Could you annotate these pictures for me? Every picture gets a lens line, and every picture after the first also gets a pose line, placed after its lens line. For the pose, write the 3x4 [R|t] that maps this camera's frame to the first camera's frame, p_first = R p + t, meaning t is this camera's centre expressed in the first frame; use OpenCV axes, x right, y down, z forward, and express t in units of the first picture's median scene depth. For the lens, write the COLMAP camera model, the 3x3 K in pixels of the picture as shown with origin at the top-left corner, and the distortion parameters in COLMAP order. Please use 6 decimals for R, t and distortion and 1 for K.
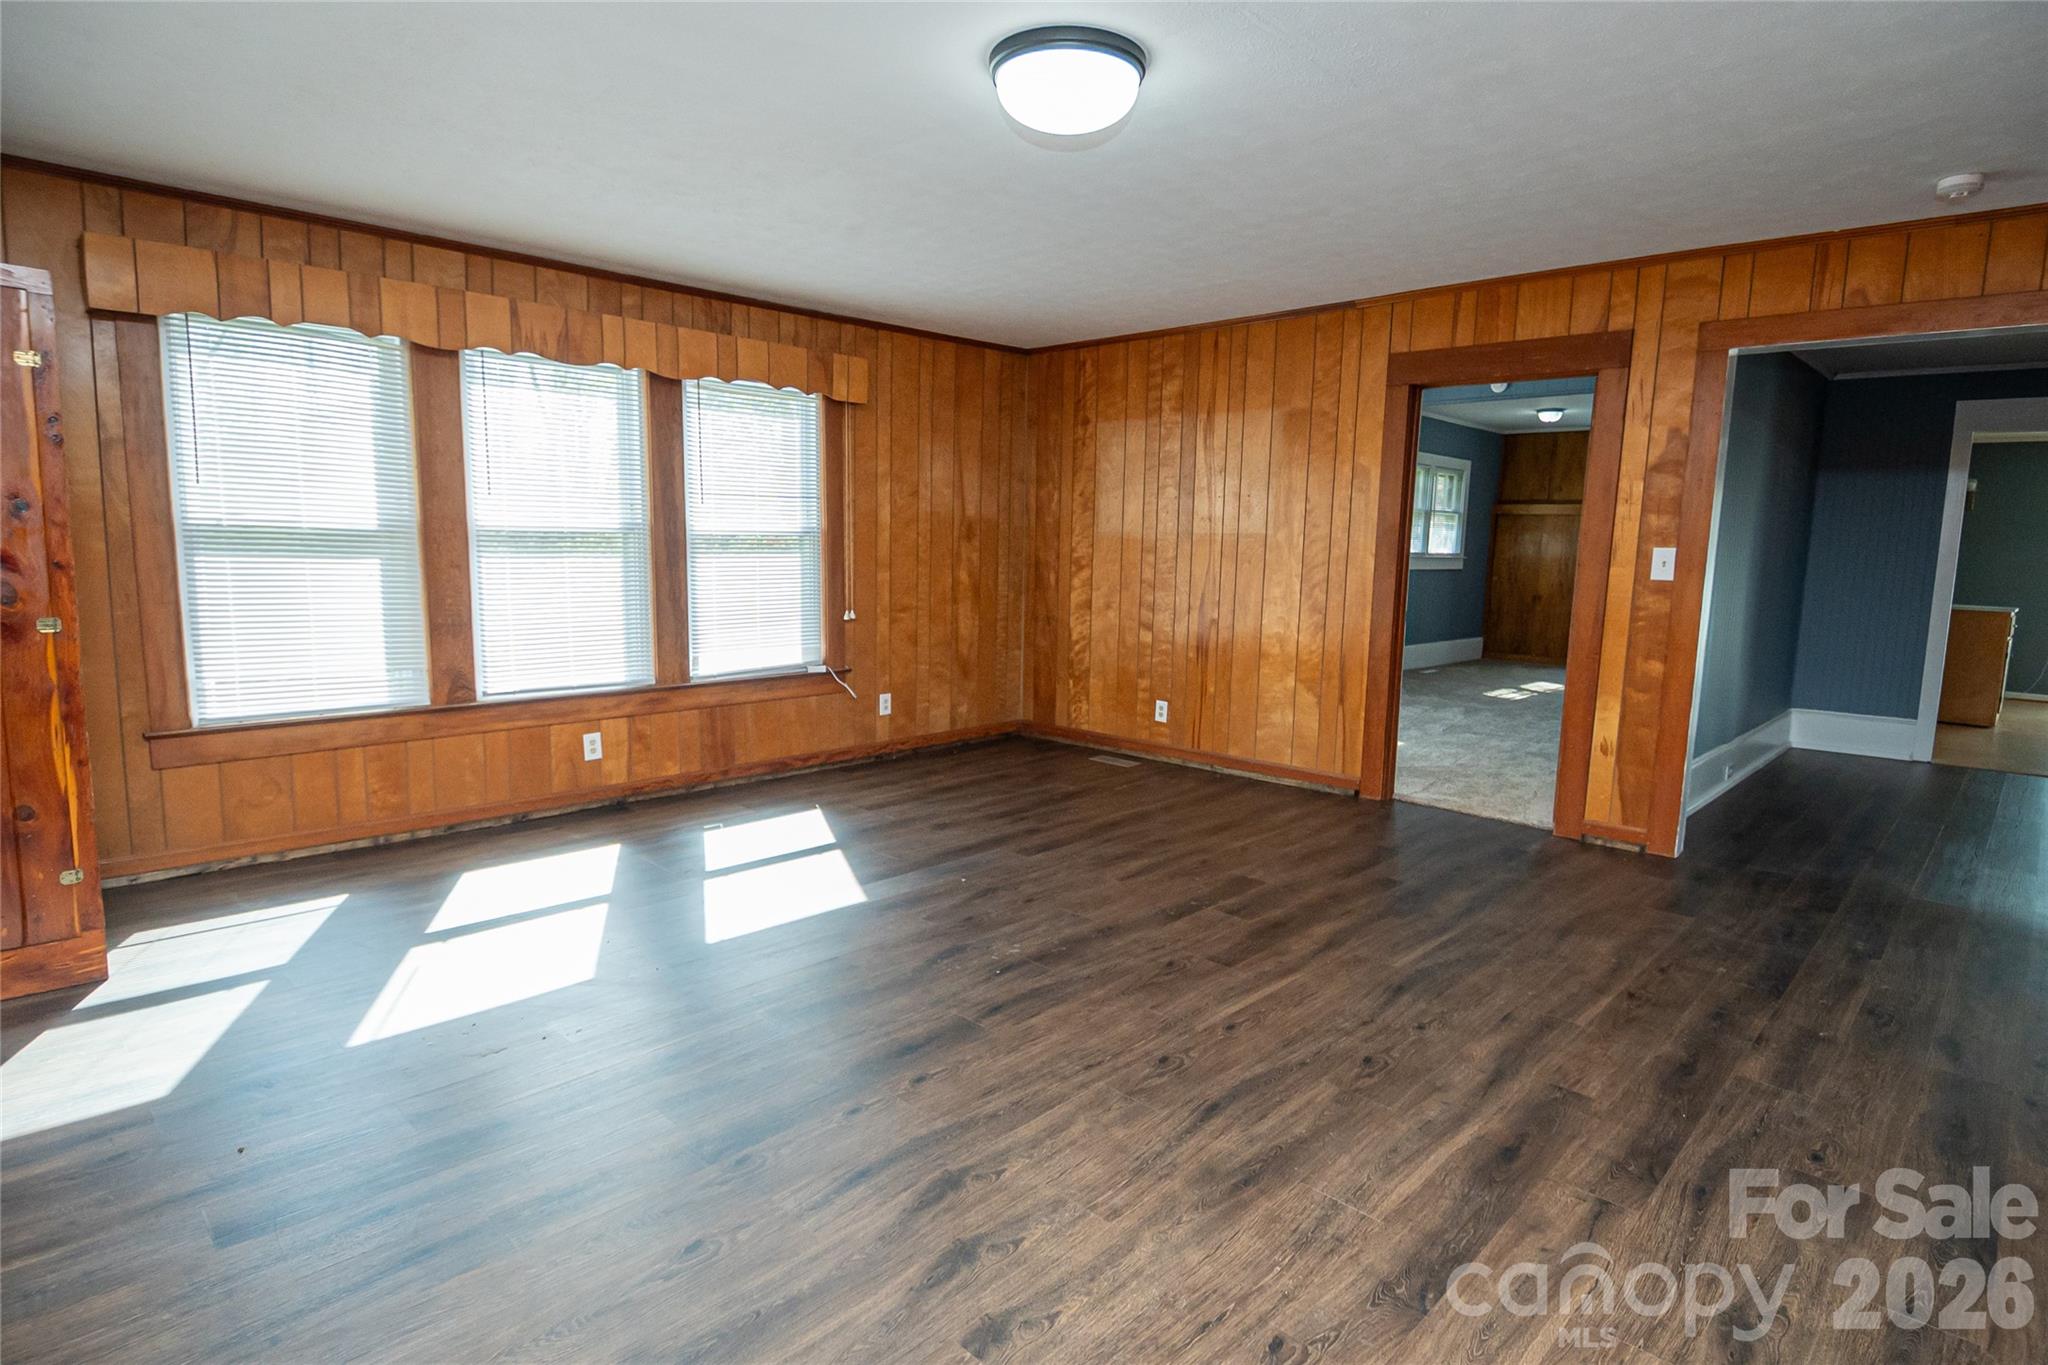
lens RADIAL K [[1066.3, 0, 1030.3], [0, 1066.3, 682.4], [0, 0, 1]] dist [0.002632, -0.000426]
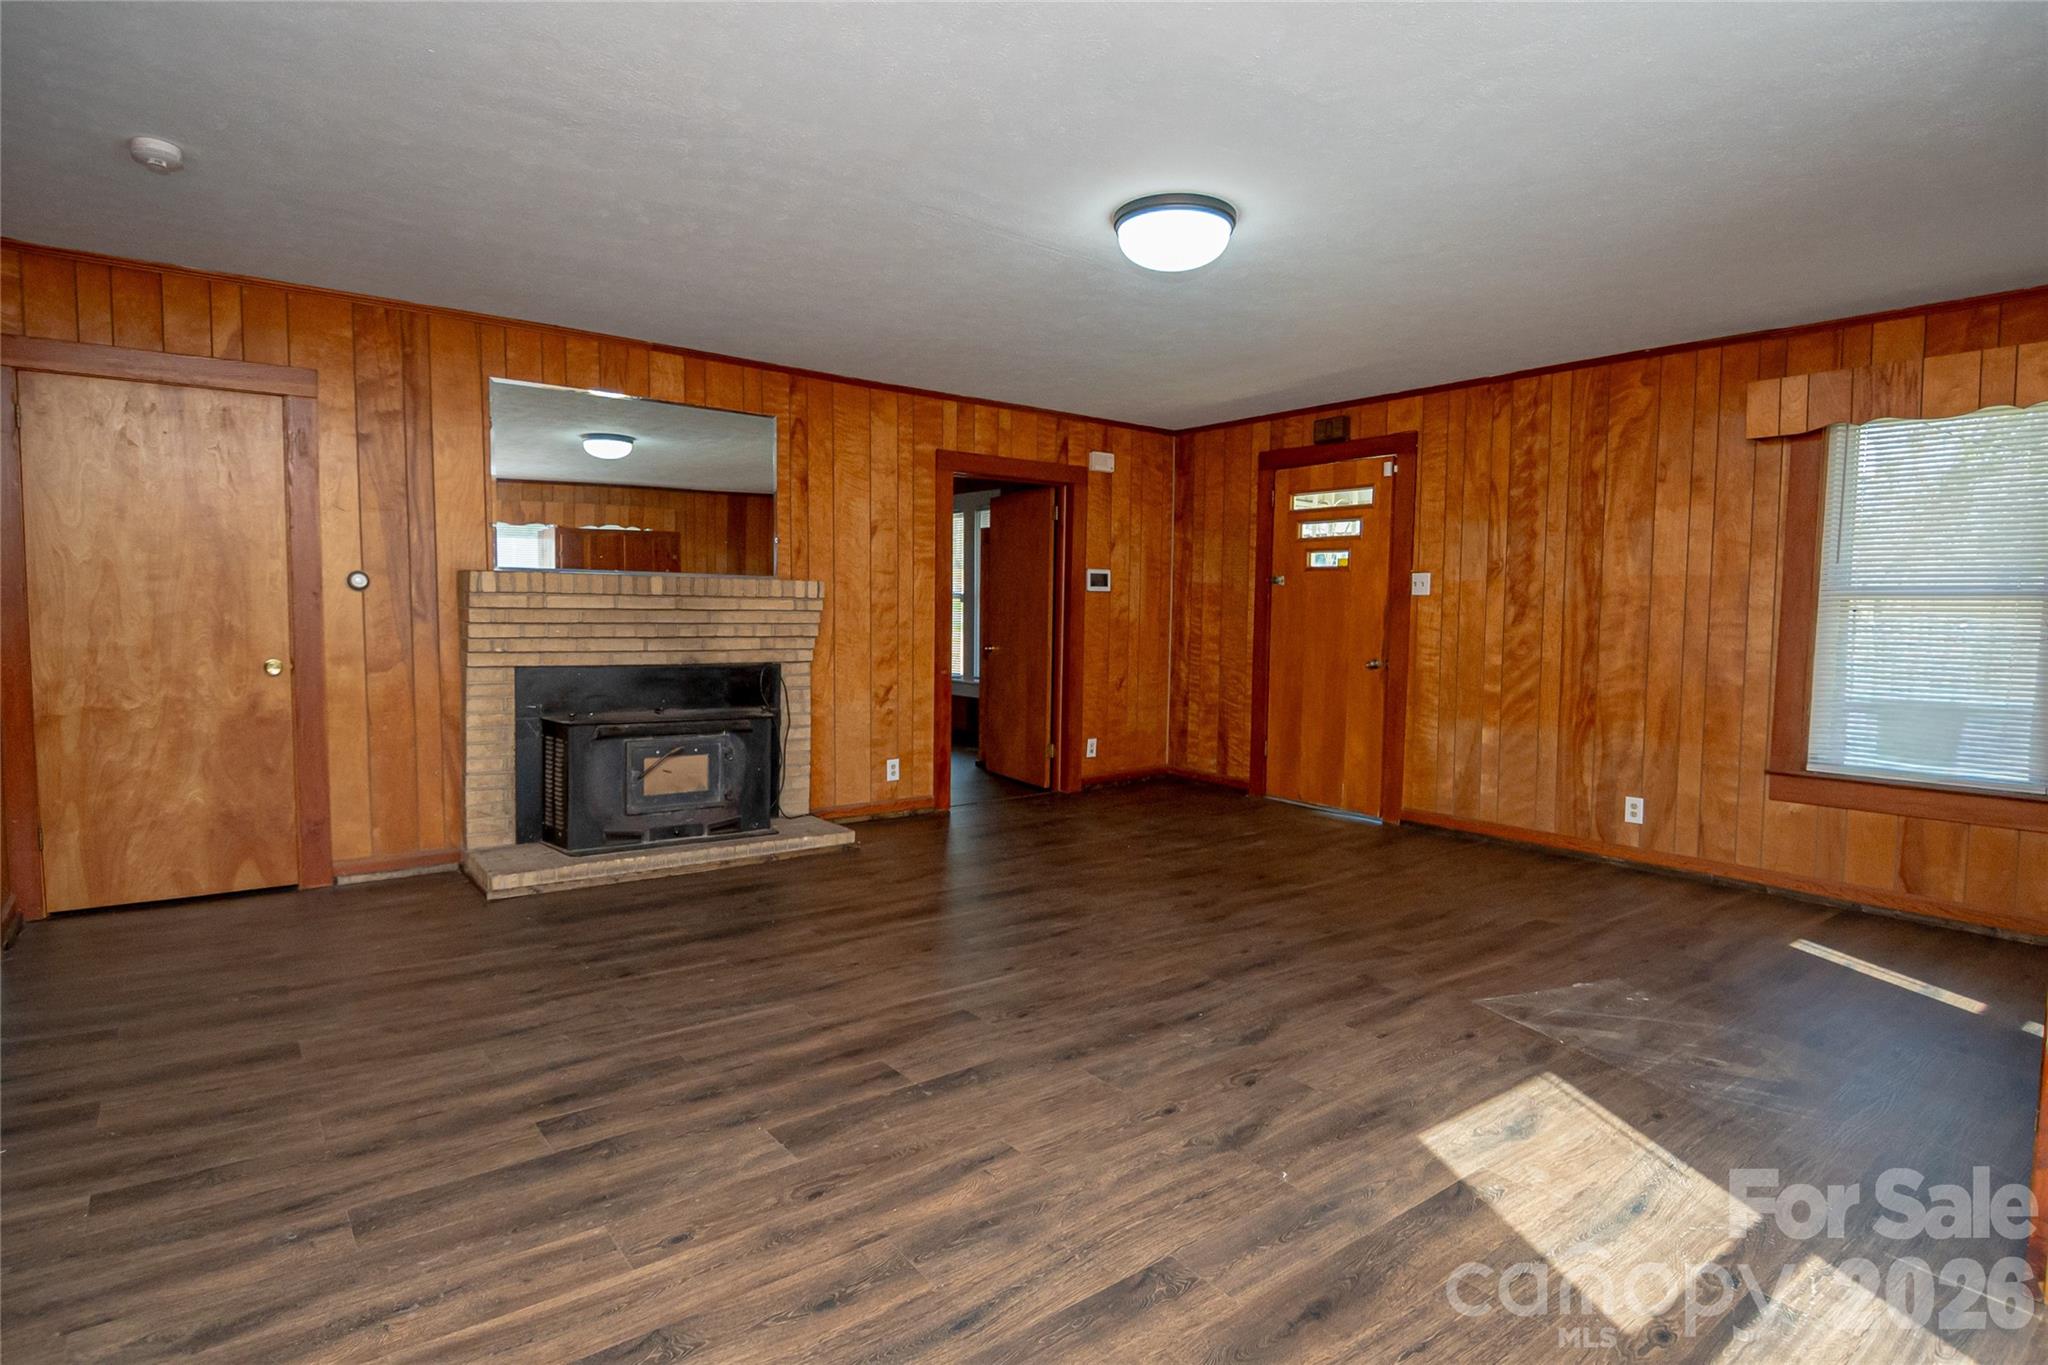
lens RADIAL K [[1066.3, 0, 1030.3], [0, 1066.3, 682.4], [0, 0, 1]] dist [0.002632, -0.000426]
pose [[-0.990233, -0.043860, 0.132341, 0.008785], [-0.017334, 0.980593, 0.195287, -0.201357], [-0.138338, 0.191086, -0.971776, 1.712257]]
